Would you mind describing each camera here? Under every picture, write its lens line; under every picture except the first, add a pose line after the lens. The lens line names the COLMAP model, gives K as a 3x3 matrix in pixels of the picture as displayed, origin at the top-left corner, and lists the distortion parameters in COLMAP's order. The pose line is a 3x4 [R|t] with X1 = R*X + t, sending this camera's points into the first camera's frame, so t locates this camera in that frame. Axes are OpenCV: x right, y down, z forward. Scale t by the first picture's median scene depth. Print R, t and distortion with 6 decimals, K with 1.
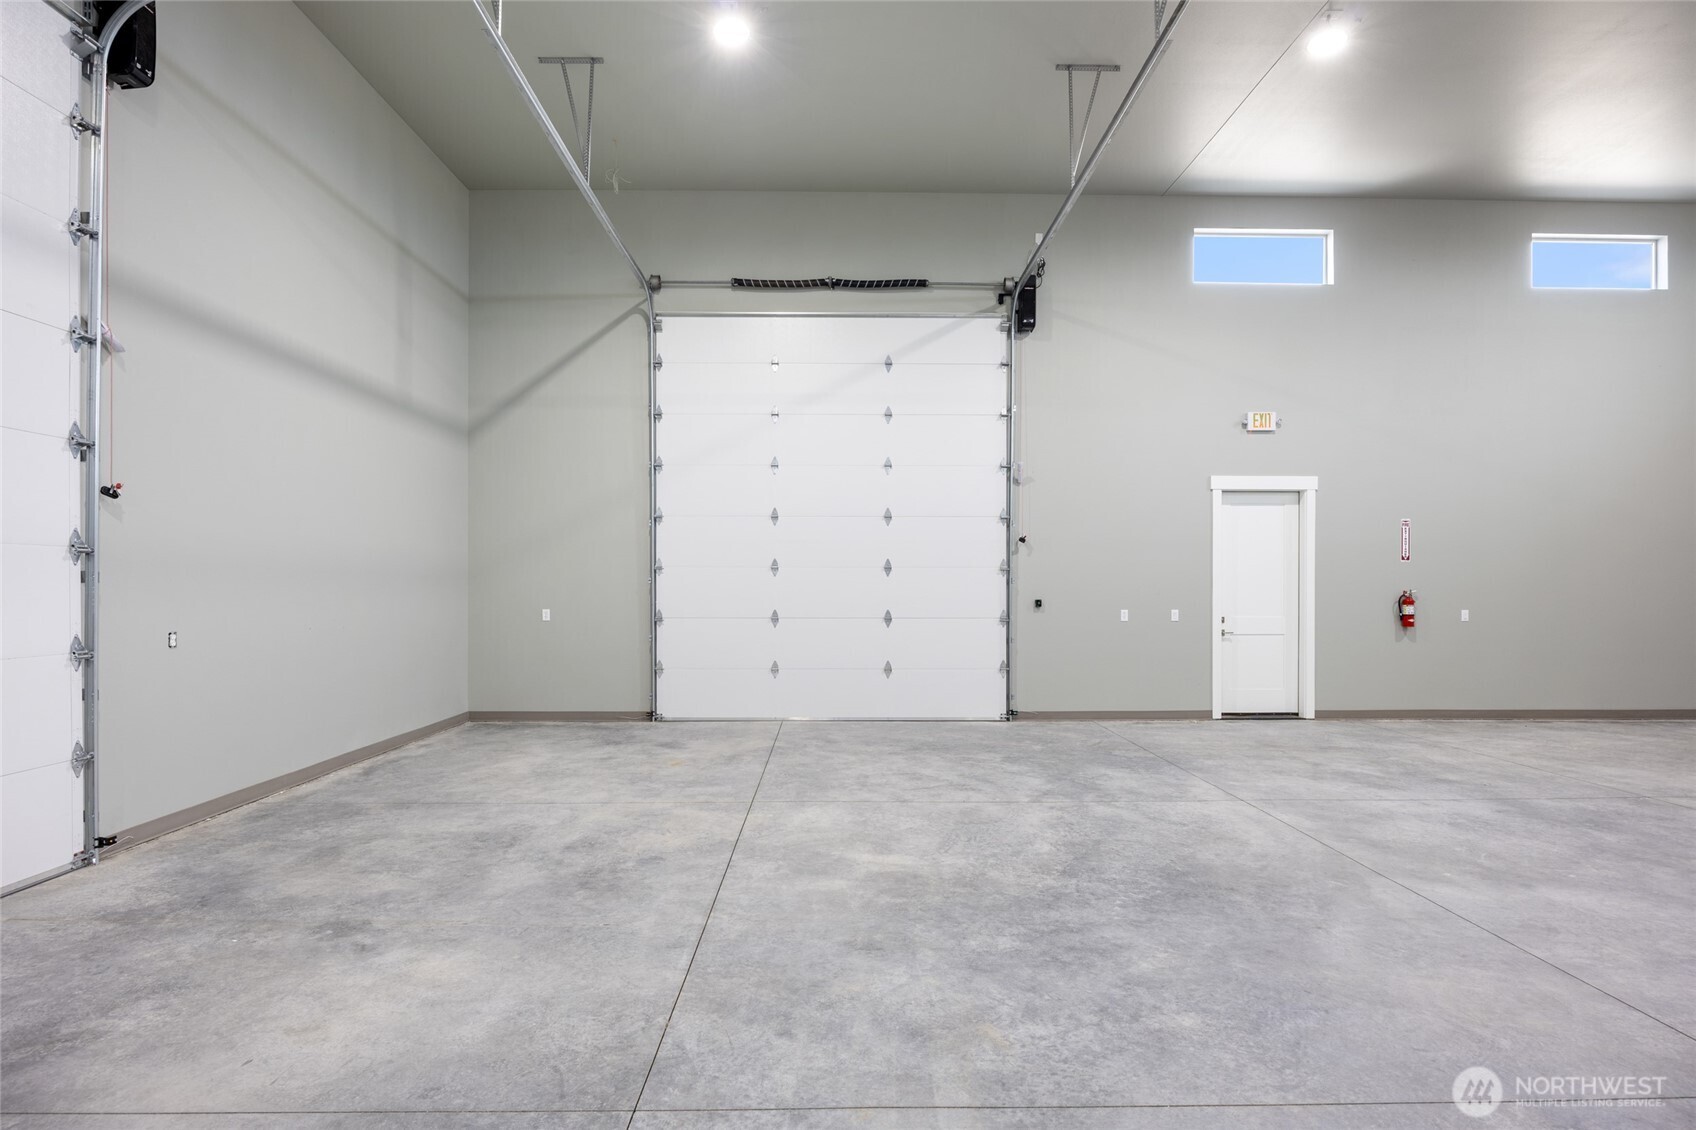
lens RADIAL K [[864.8, 0, 843.6], [0, 864.8, 590.2], [0, 0, 1]] dist [-0.010950, -0.001887]
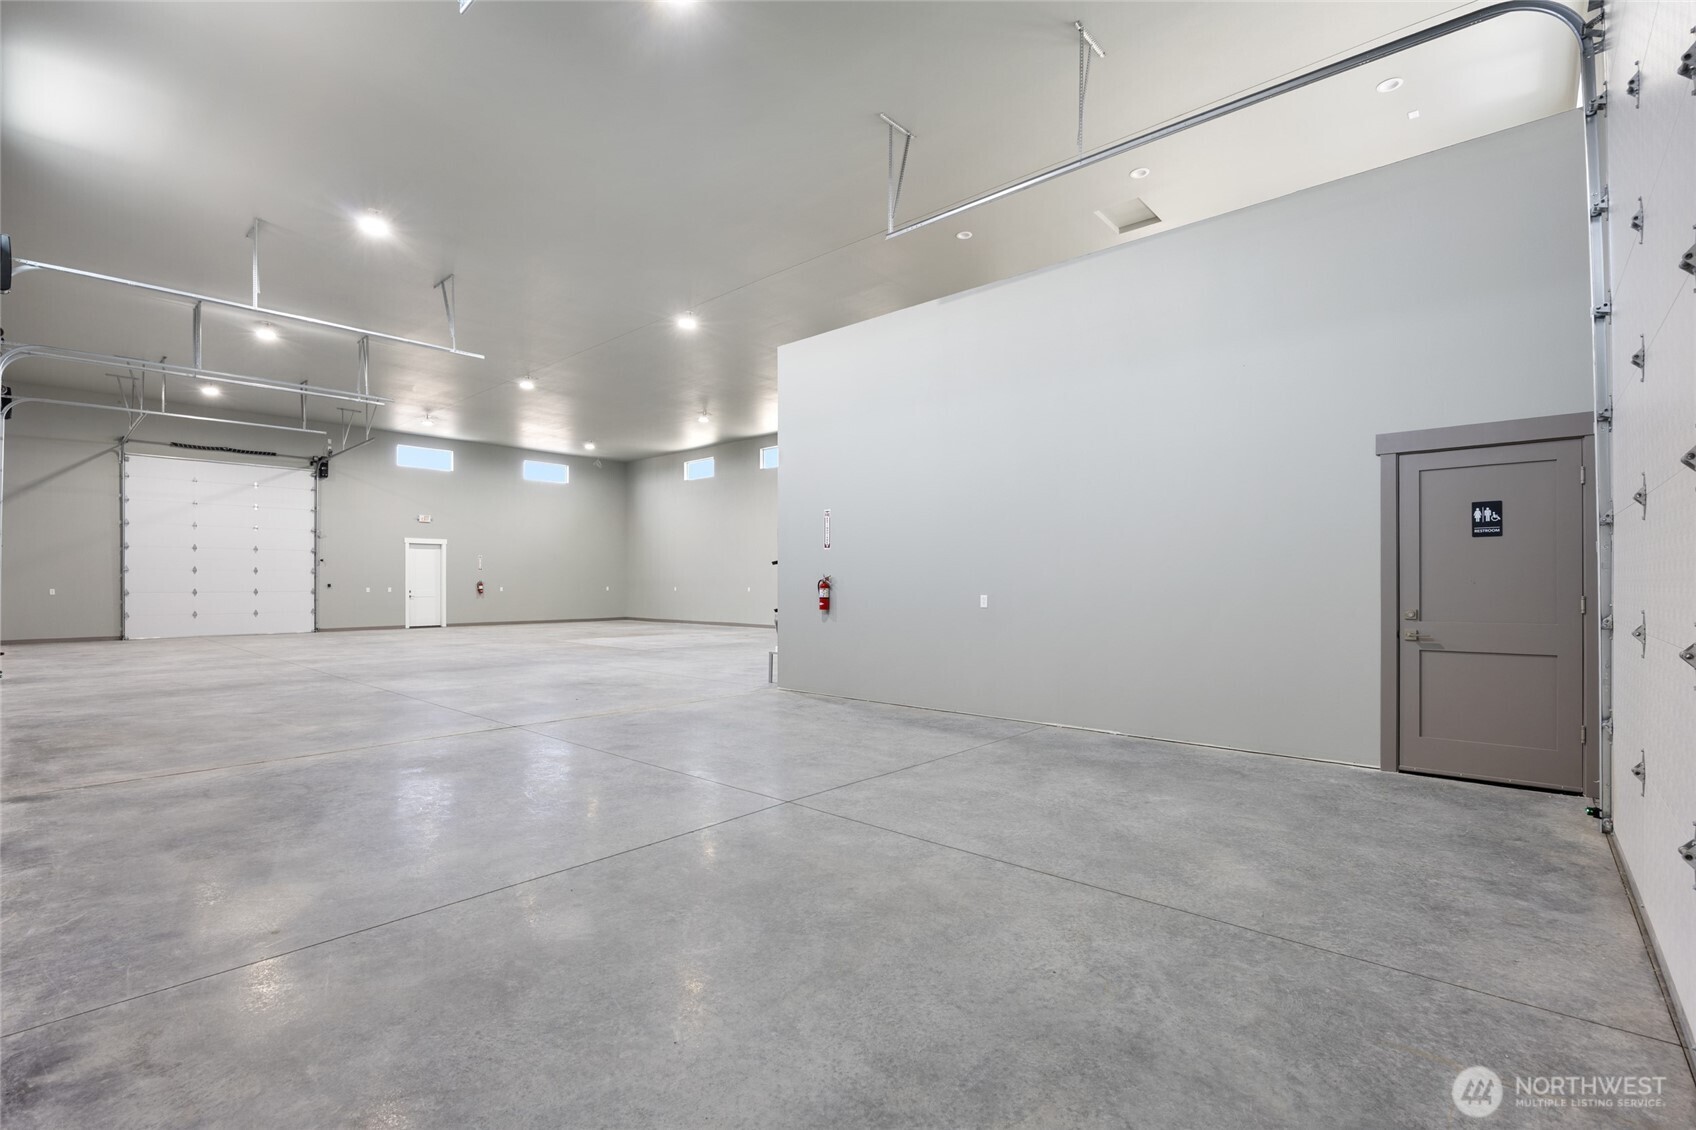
lens RADIAL K [[751.2, 0, 845.3], [0, 751.2, 580.5], [0, 0, 1]] dist [-0.014818, 0.001750]
pose [[0.675666, 0.000846, 0.737208, -0.365291], [0.005112, 0.999970, -0.005833, 0.021145], [-0.737190, 0.007710, 0.675641, -1.593786]]
